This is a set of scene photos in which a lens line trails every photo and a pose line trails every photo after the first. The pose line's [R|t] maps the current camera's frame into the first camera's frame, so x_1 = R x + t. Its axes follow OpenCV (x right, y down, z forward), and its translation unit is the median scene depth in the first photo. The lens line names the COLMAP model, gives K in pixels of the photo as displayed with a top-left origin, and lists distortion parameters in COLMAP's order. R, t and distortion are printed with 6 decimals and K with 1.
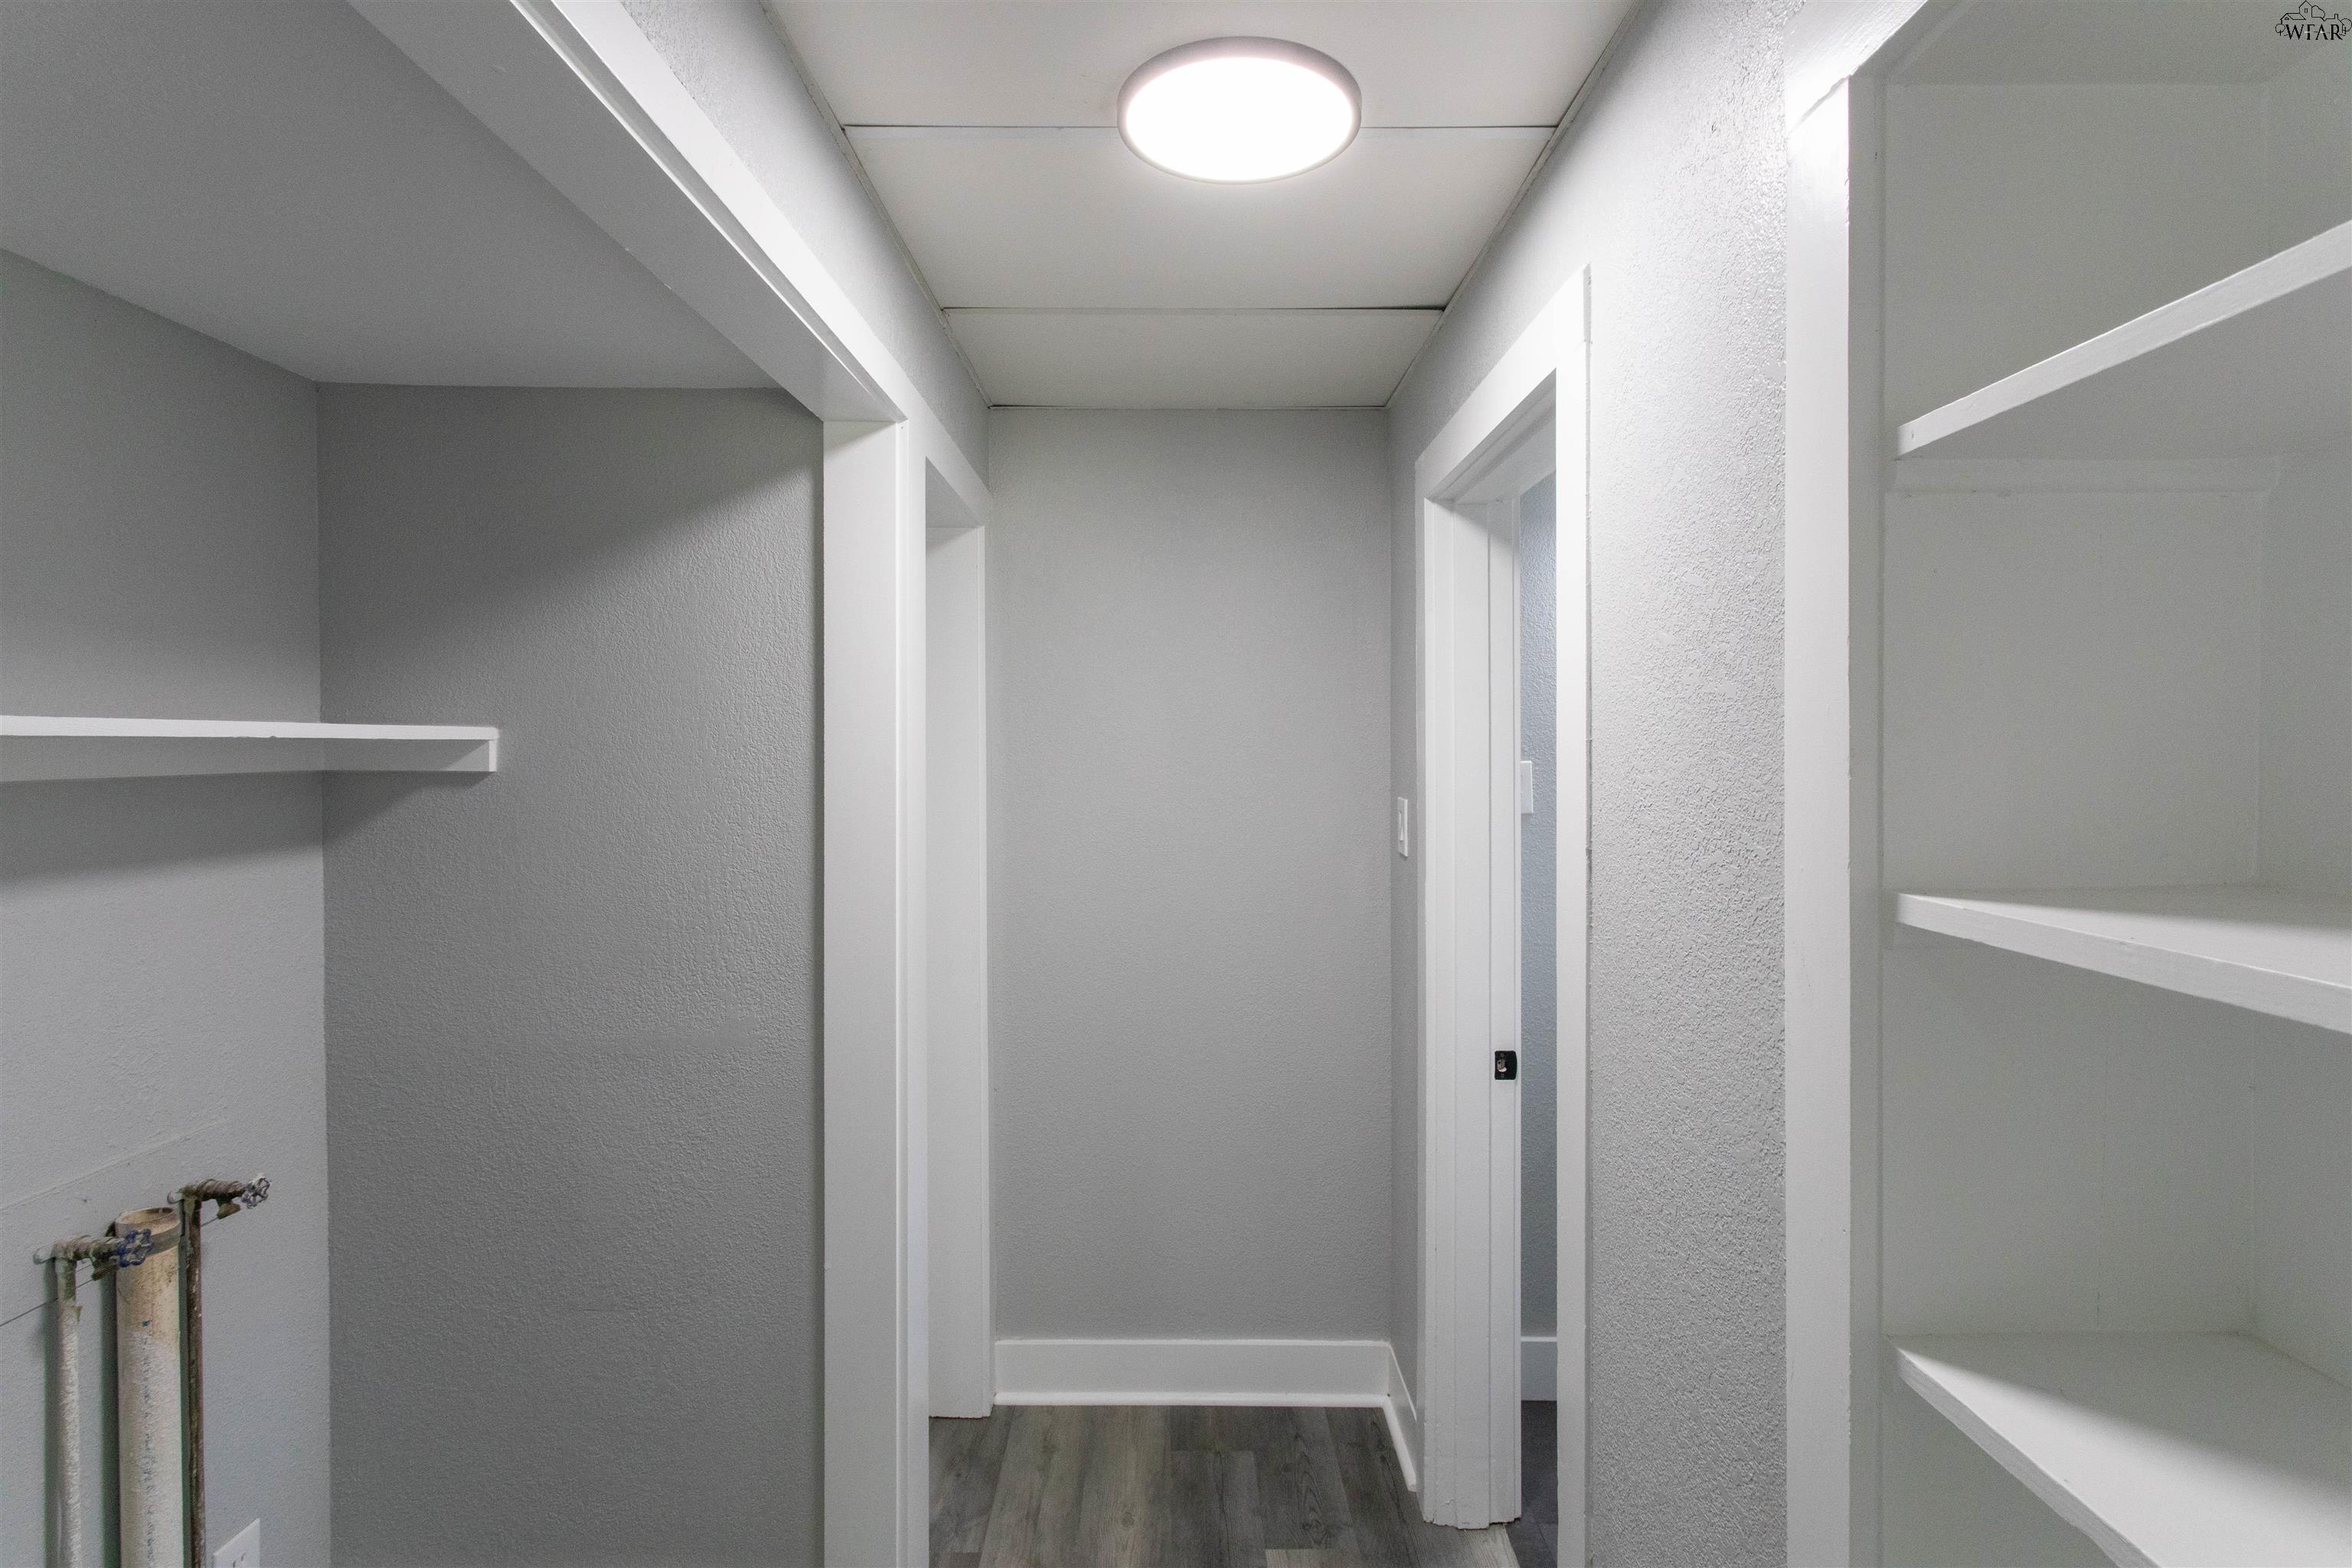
lens RADIAL K [[1132.0, 0, 1174.4], [0, 1132.0, 747.3], [0, 0, 1]] dist [-0.001167, 0.002017]
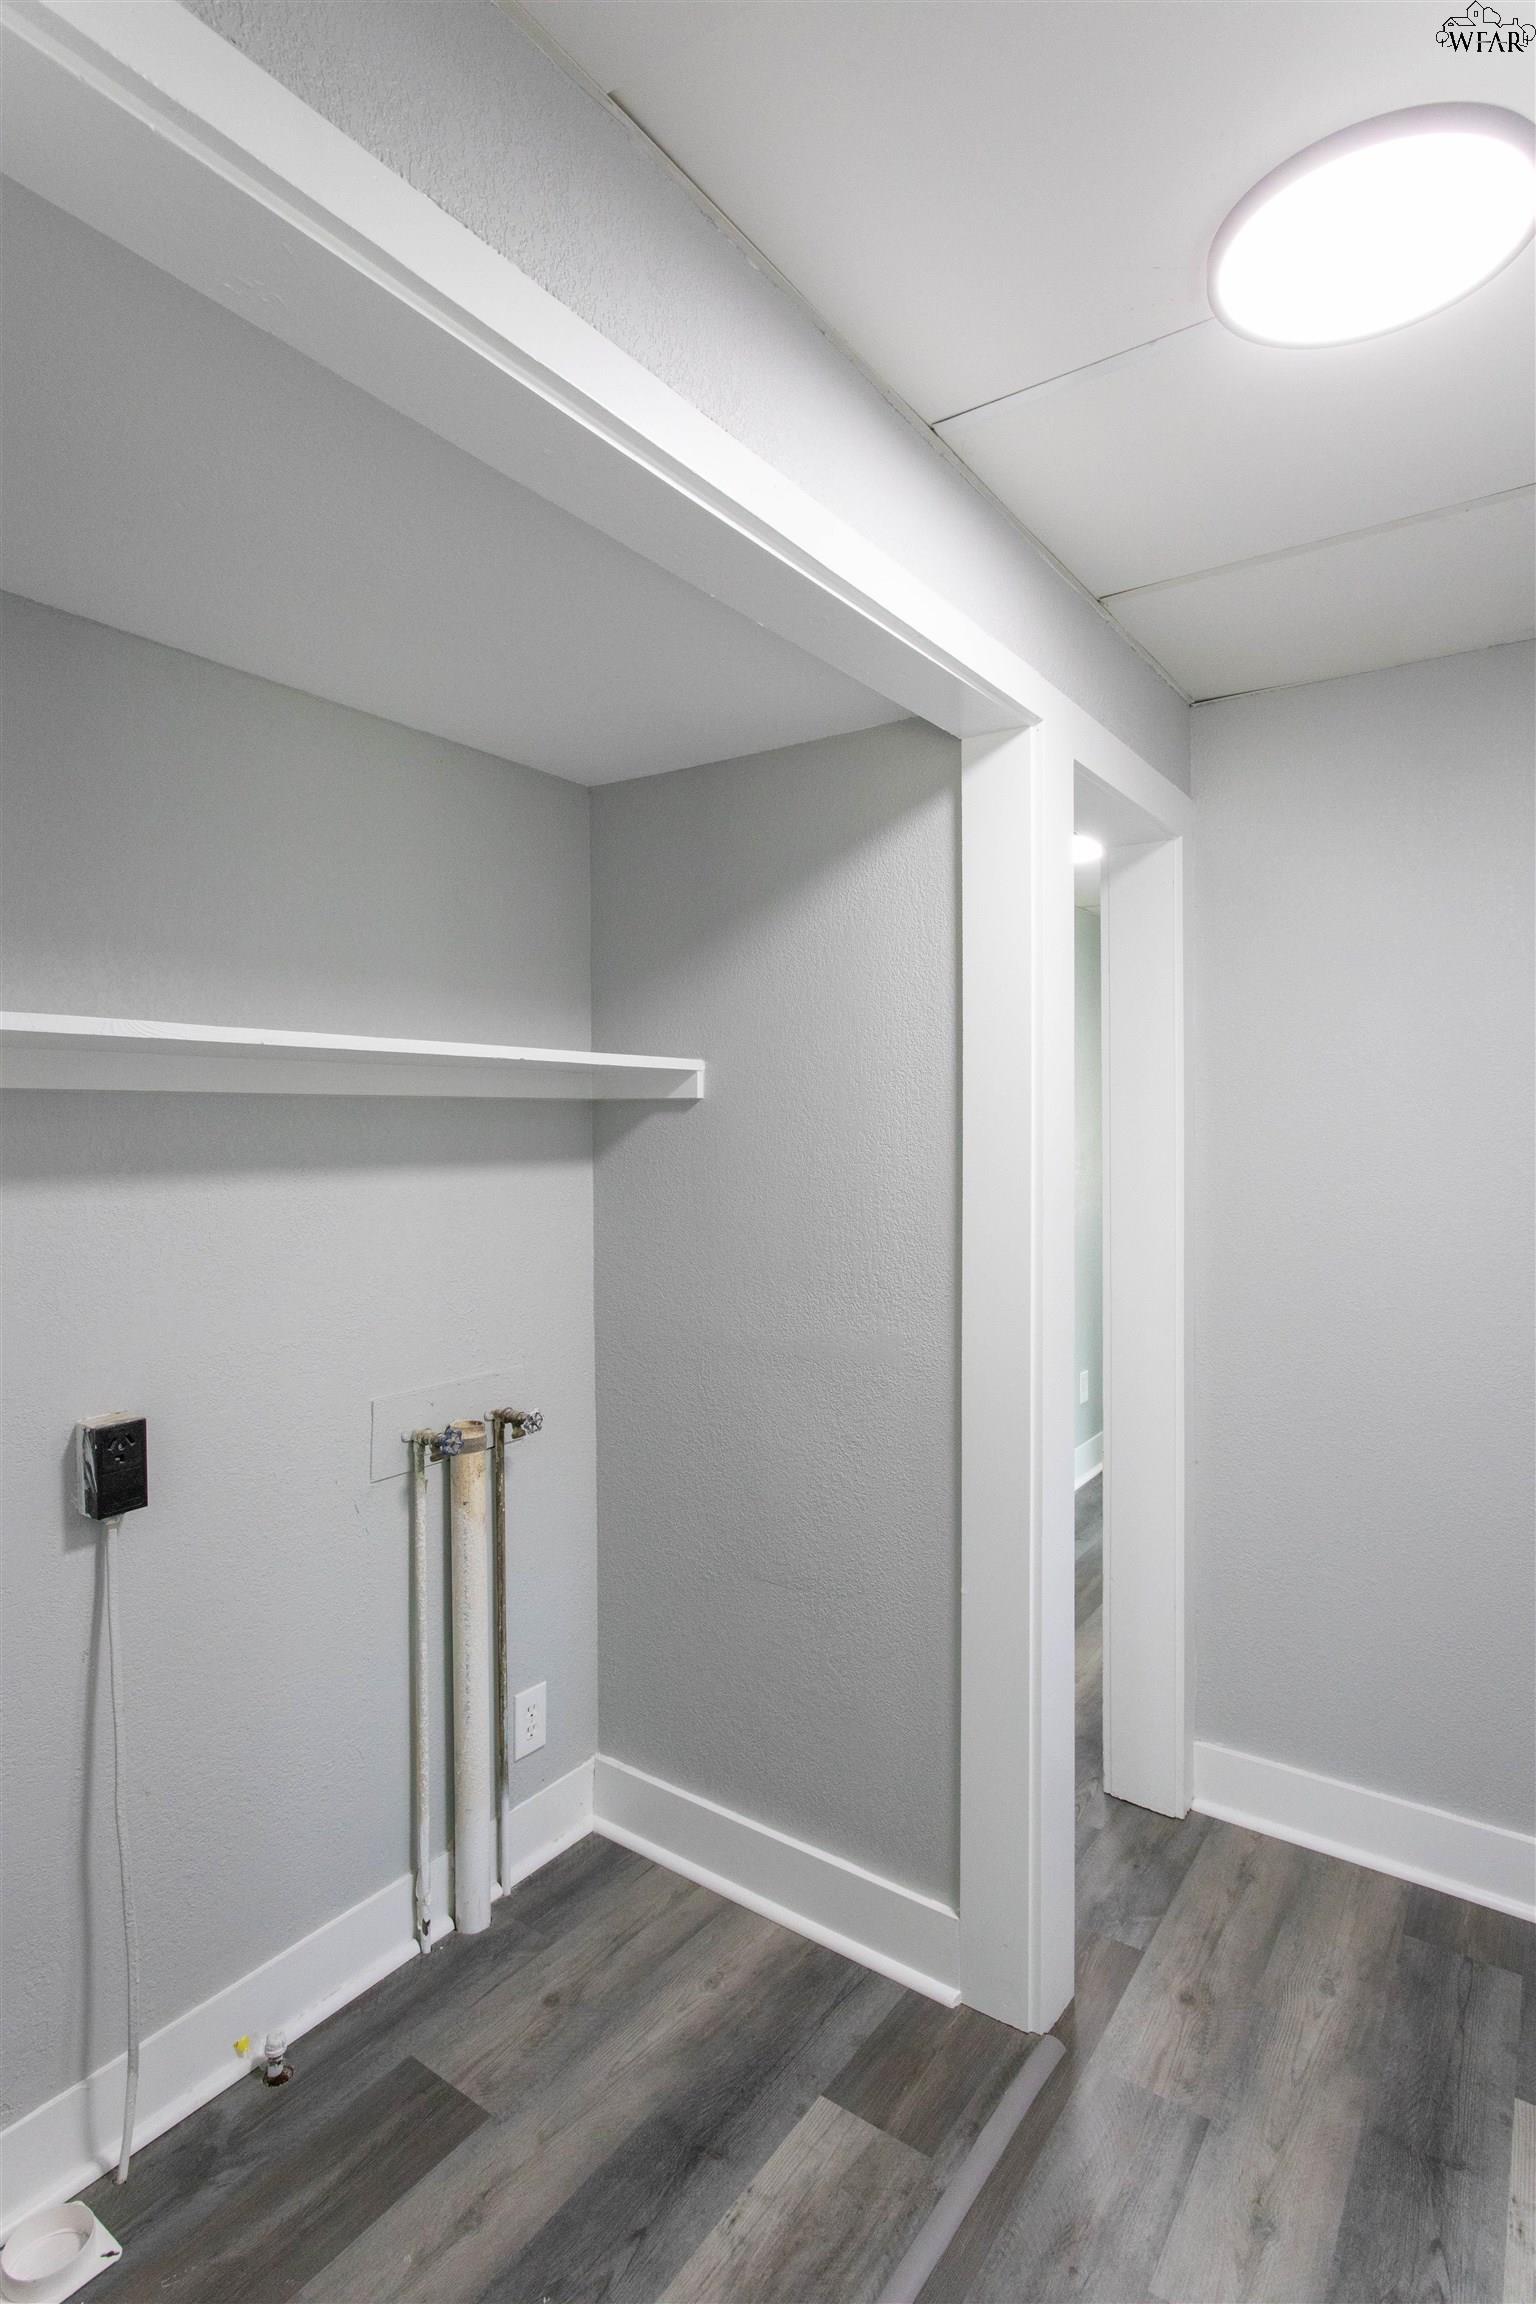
lens RADIAL K [[1171.2, 0, 763.6], [0, 1171.2, 1131.3], [0, 0, 1]] dist [-0.011631, 0.005048]
pose [[0.814537, -0.000438, -0.580111, 0.142635], [0.001398, 0.999998, 0.001209, 0.053857], [0.580110, -0.001796, 0.814536, 0.064596]]
